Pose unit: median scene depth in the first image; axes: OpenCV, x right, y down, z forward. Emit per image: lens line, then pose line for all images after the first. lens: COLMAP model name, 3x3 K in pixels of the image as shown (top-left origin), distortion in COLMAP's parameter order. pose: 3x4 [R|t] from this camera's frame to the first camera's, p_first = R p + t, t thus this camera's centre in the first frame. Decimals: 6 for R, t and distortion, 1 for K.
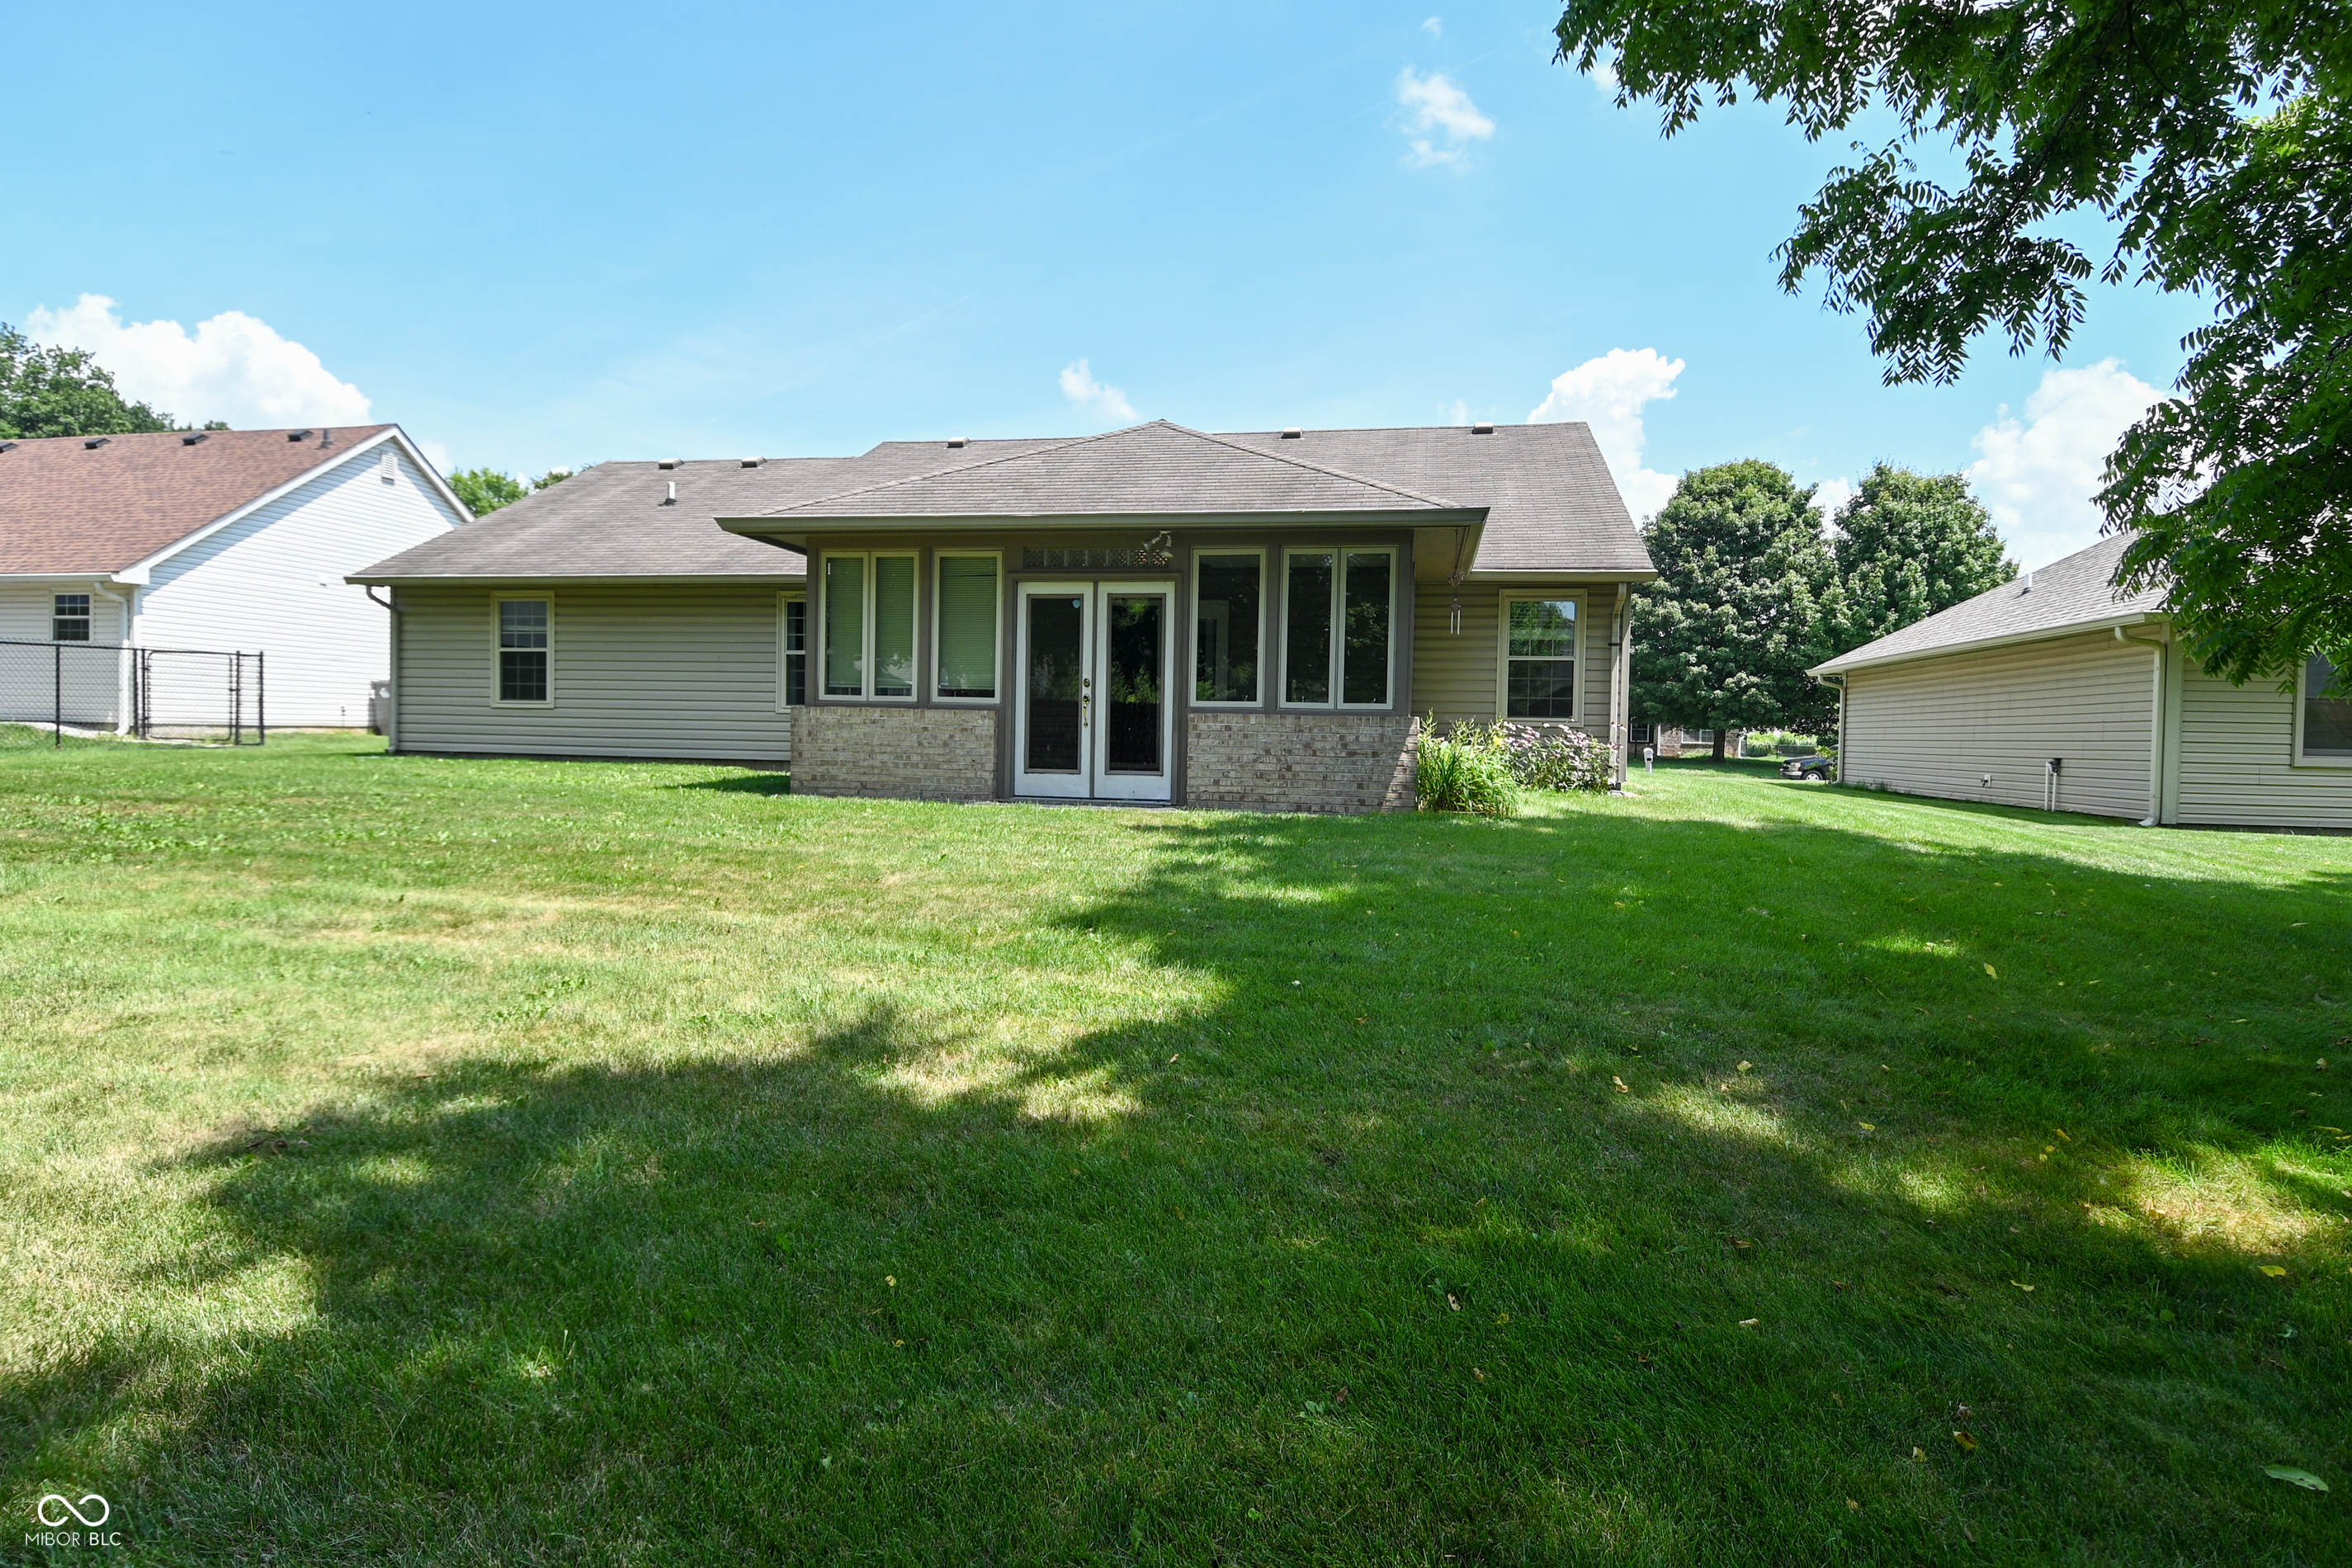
lens RADIAL K [[1246.5, 0, 1179.6], [0, 1246.5, 767.9], [0, 0, 1]] dist [0.021463, -0.031177]
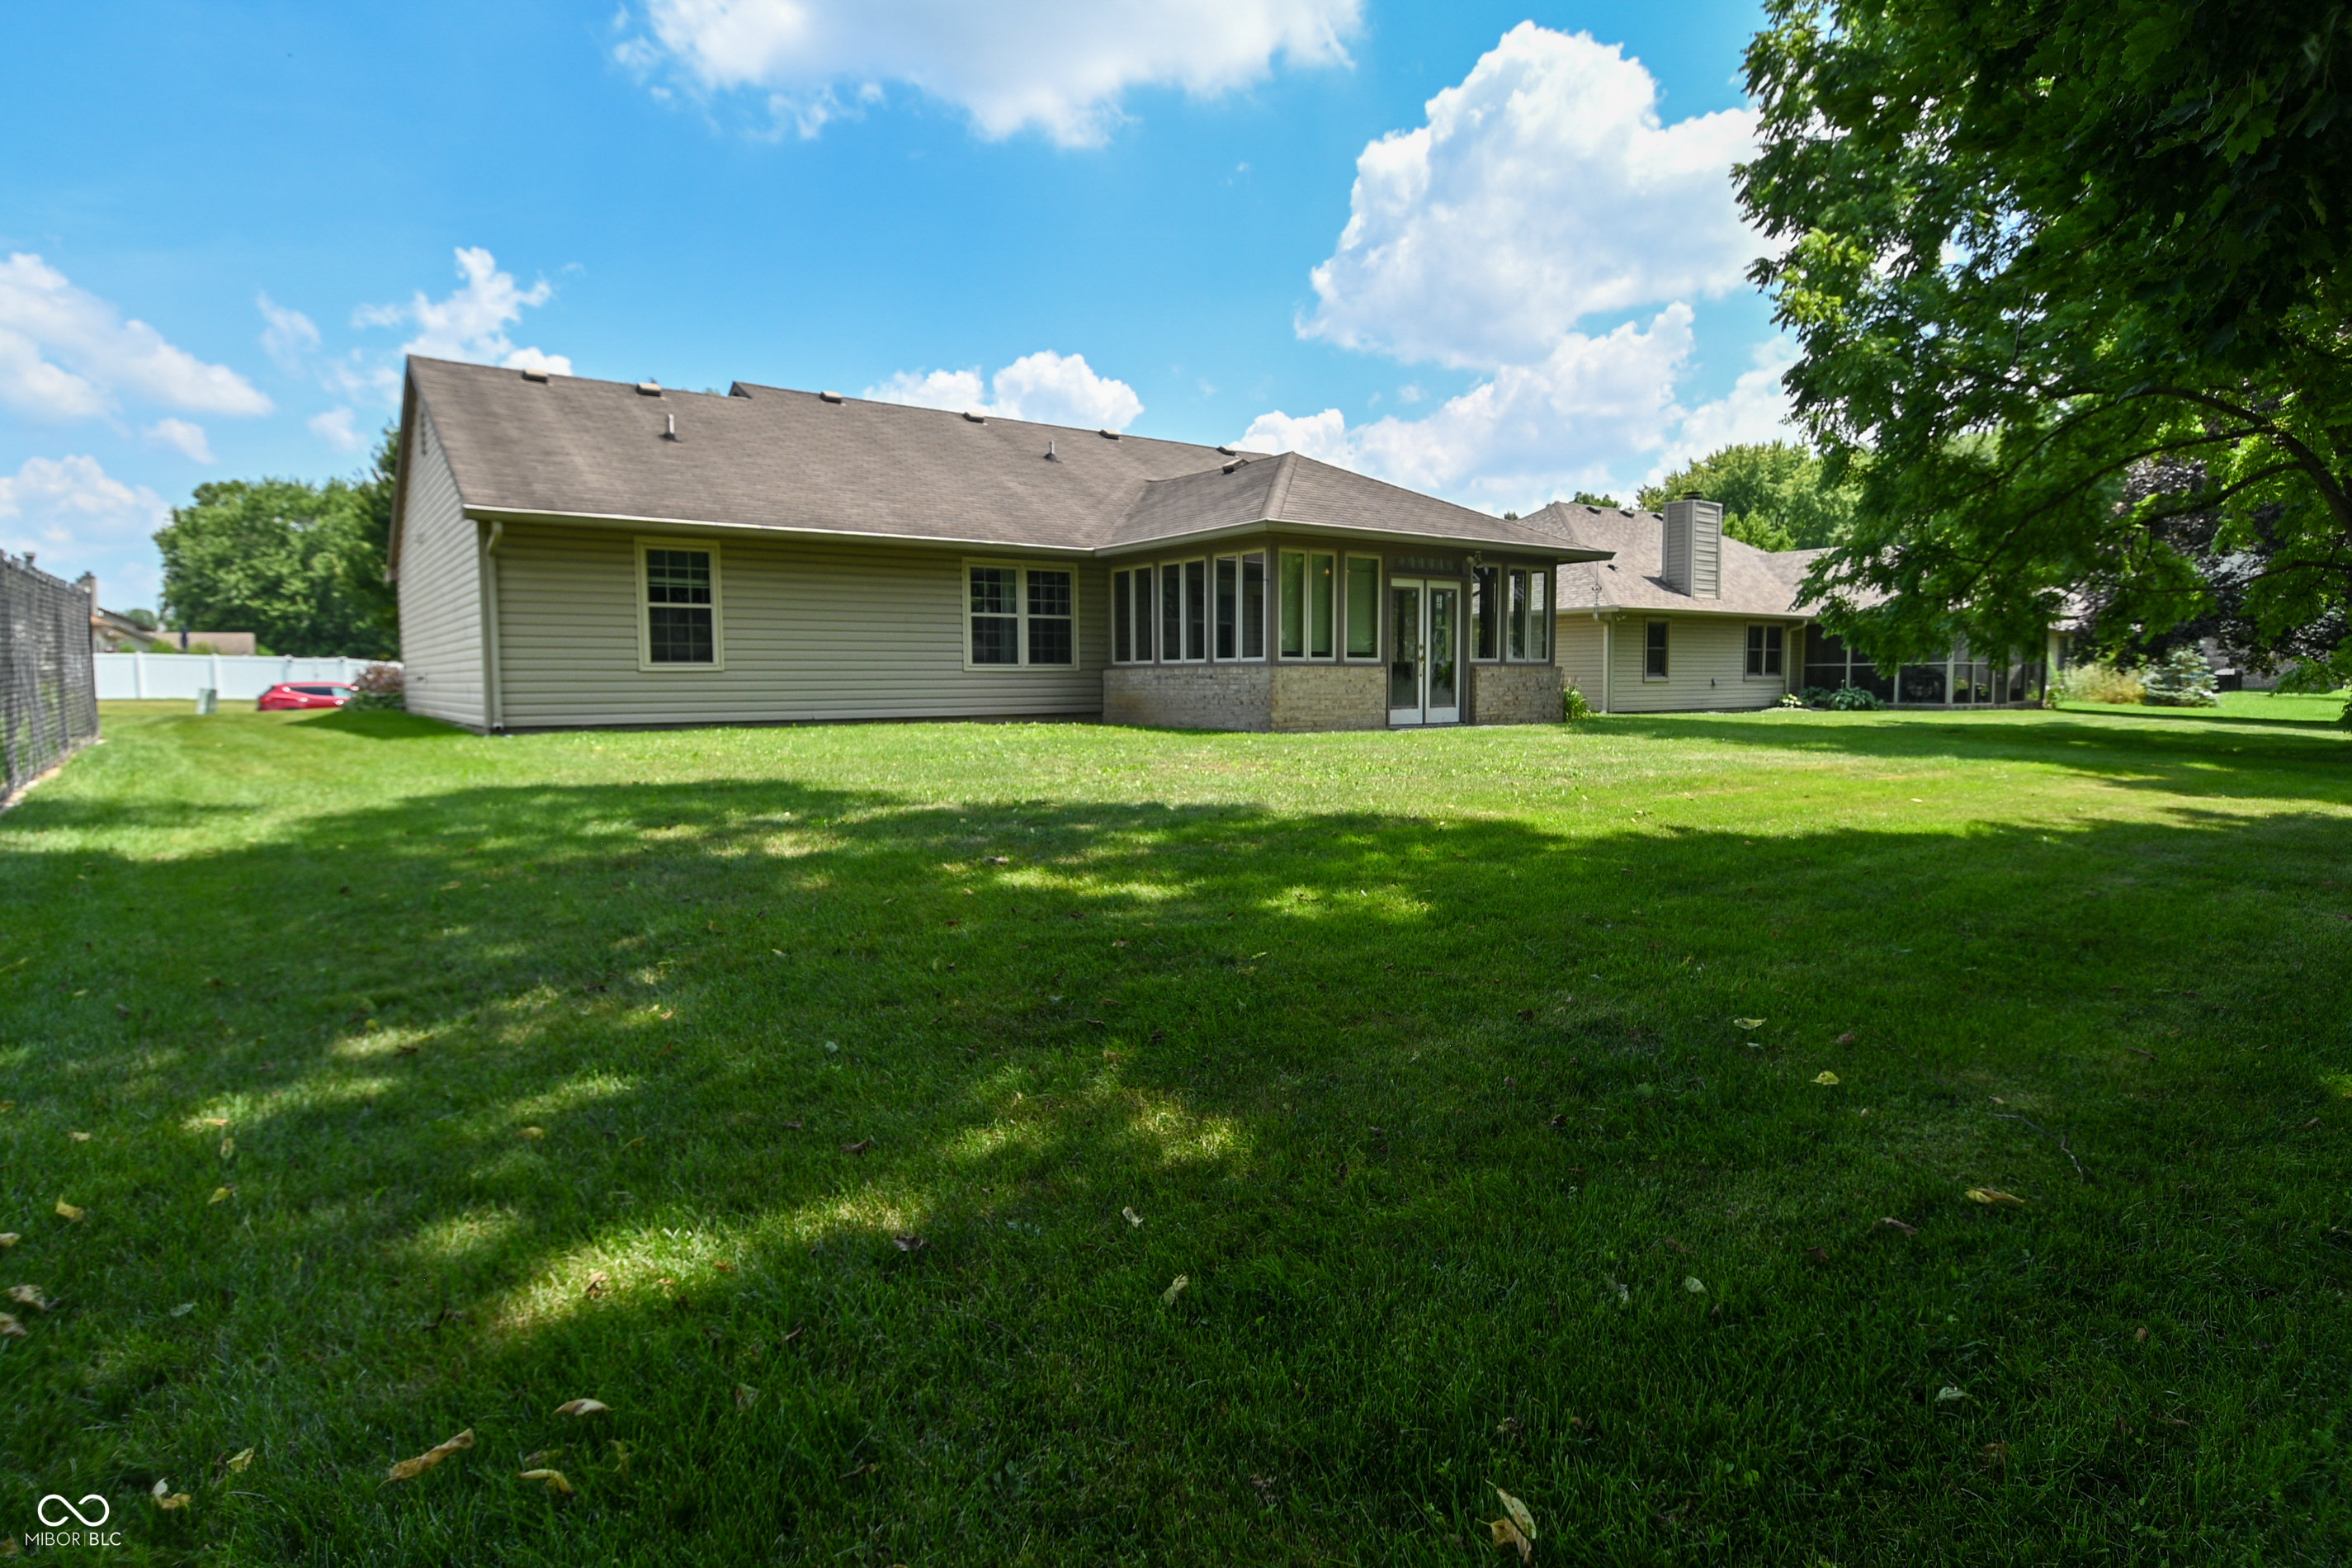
lens RADIAL K [[1246.5, 0, 1179.6], [0, 1246.5, 767.9], [0, 0, 1]] dist [0.021463, -0.031177]
pose [[0.670171, -0.075998, 0.738306, -1.352515], [0.041462, 0.997024, 0.064994, -0.032154], [-0.741048, -0.012945, 0.671327, 0.200933]]
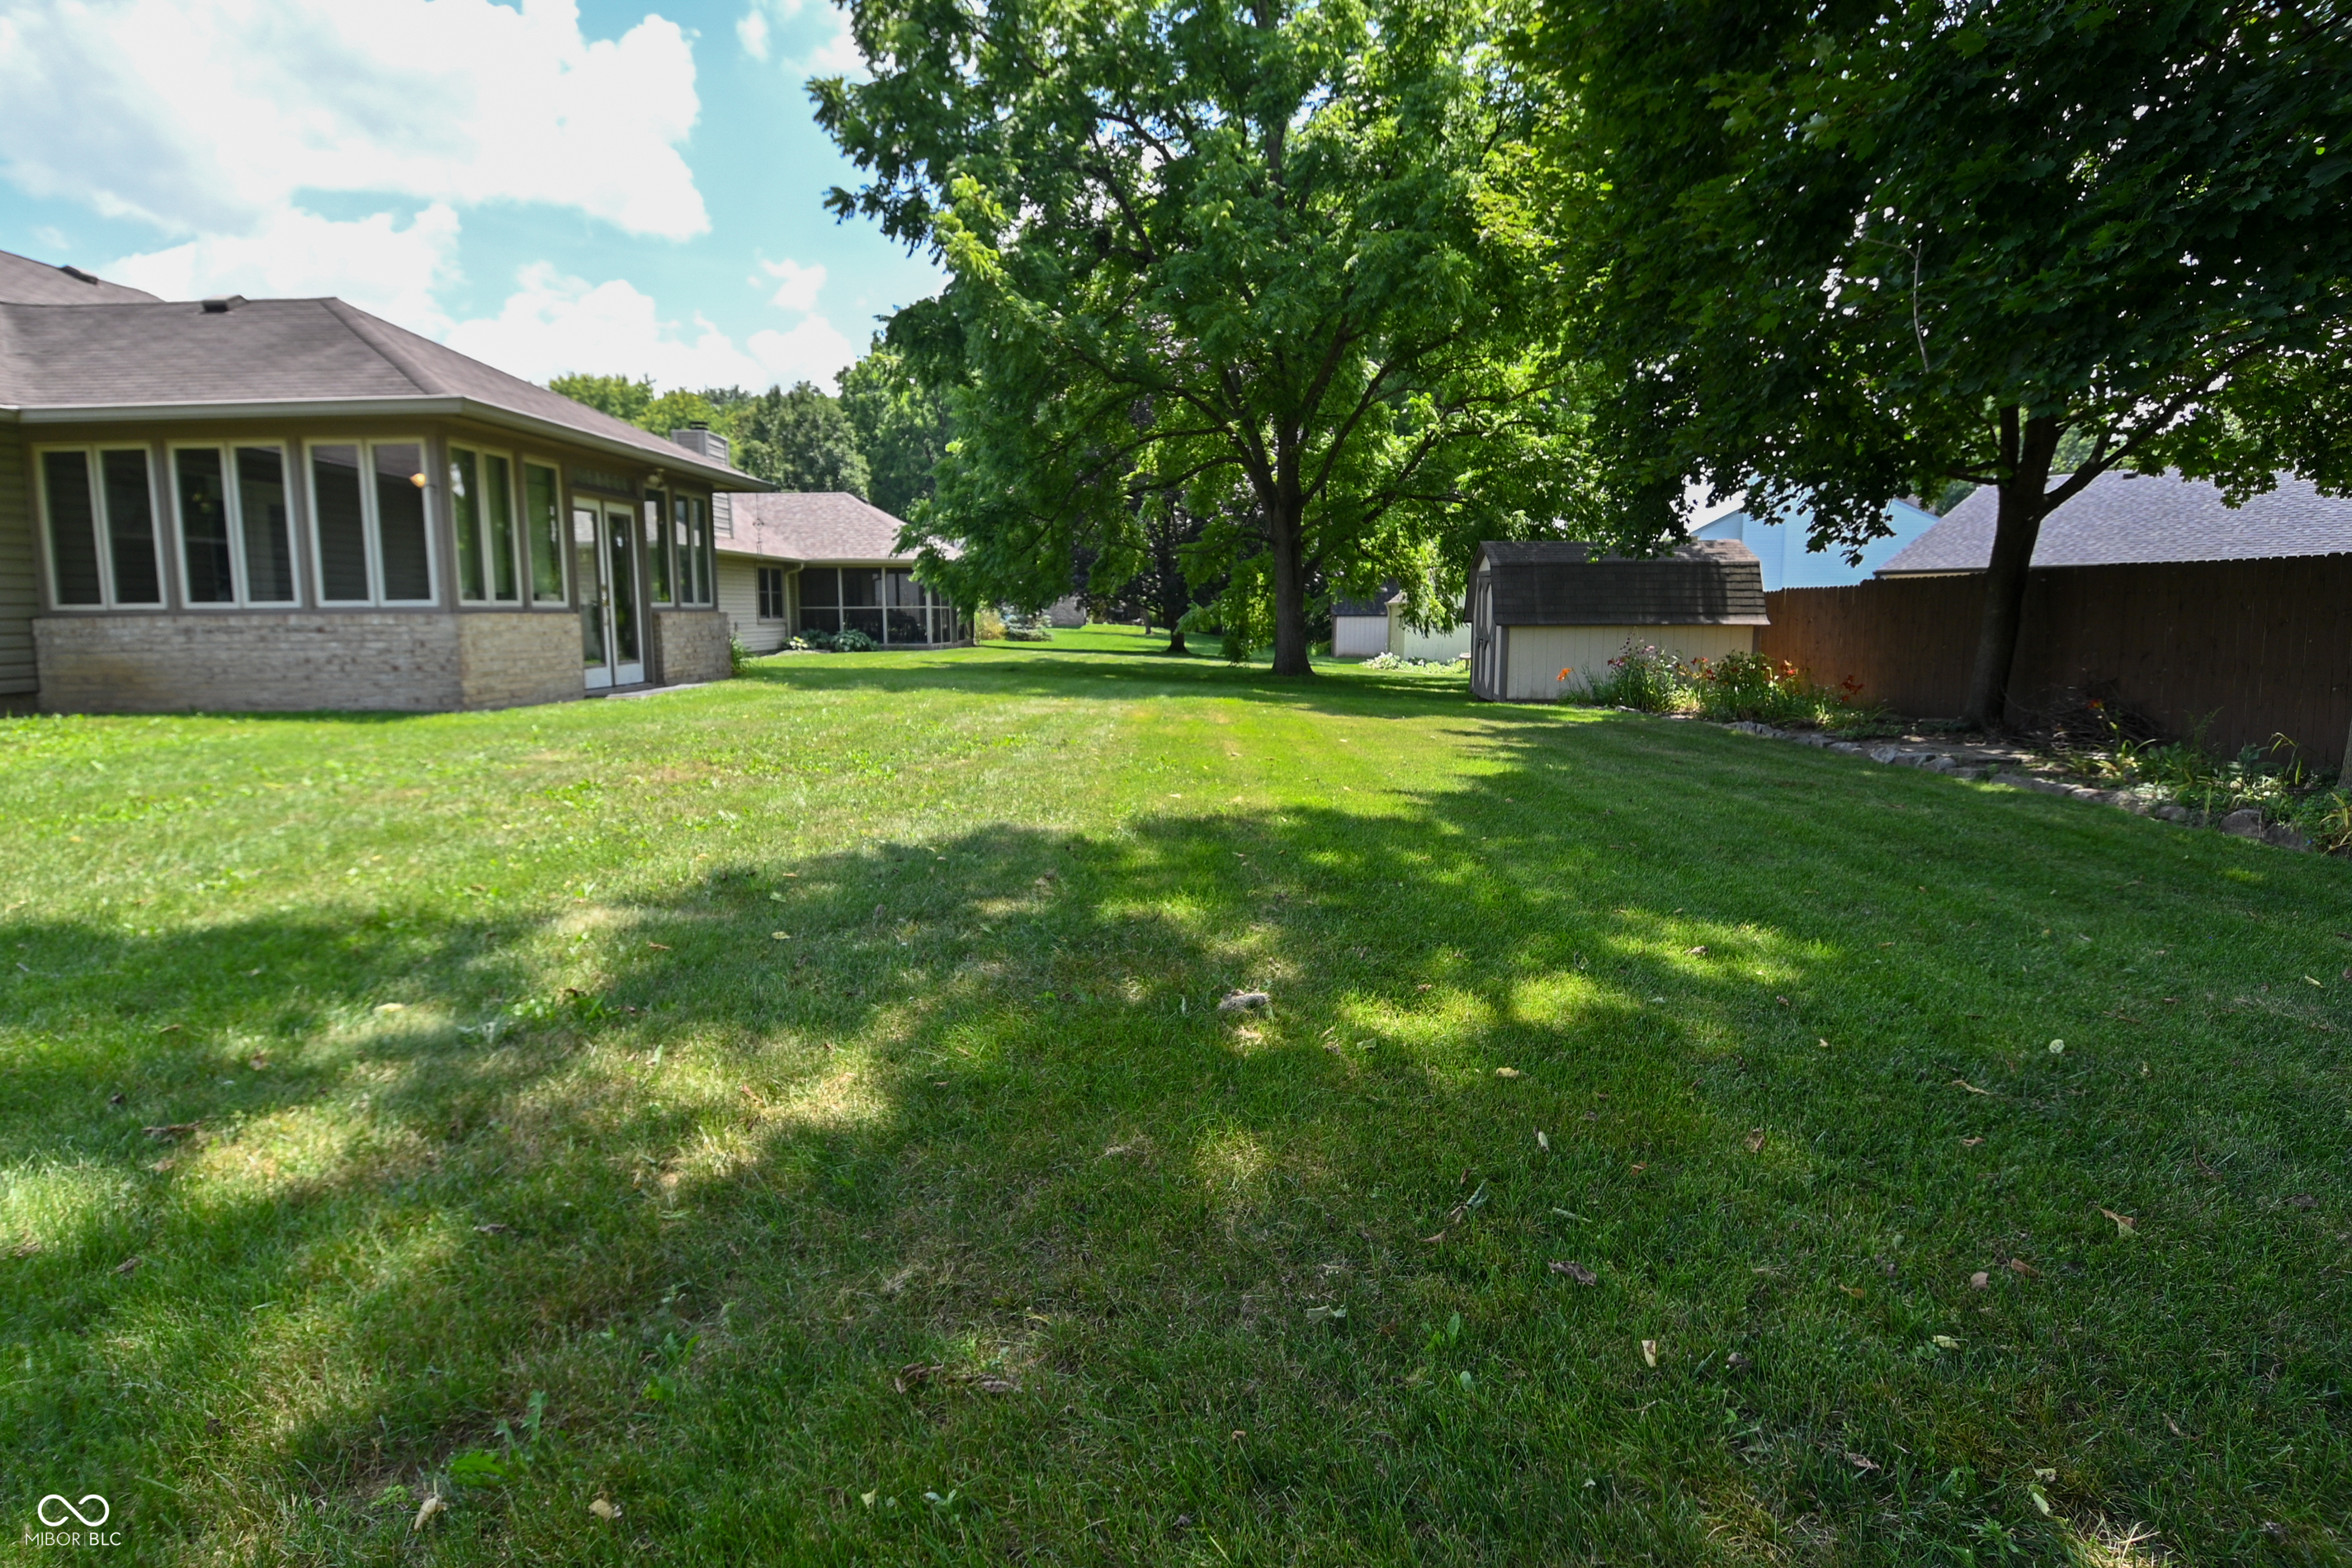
lens RADIAL K [[1236.3, 0, 1188.6], [0, 1236.3, 769.3], [0, 0, 1]] dist [0.001680, -0.012925]
pose [[-0.169177, -0.144232, 0.974975, -1.285433], [0.032450, 0.987883, 0.151772, -0.056826], [-0.985051, 0.057315, -0.162447, 0.642591]]
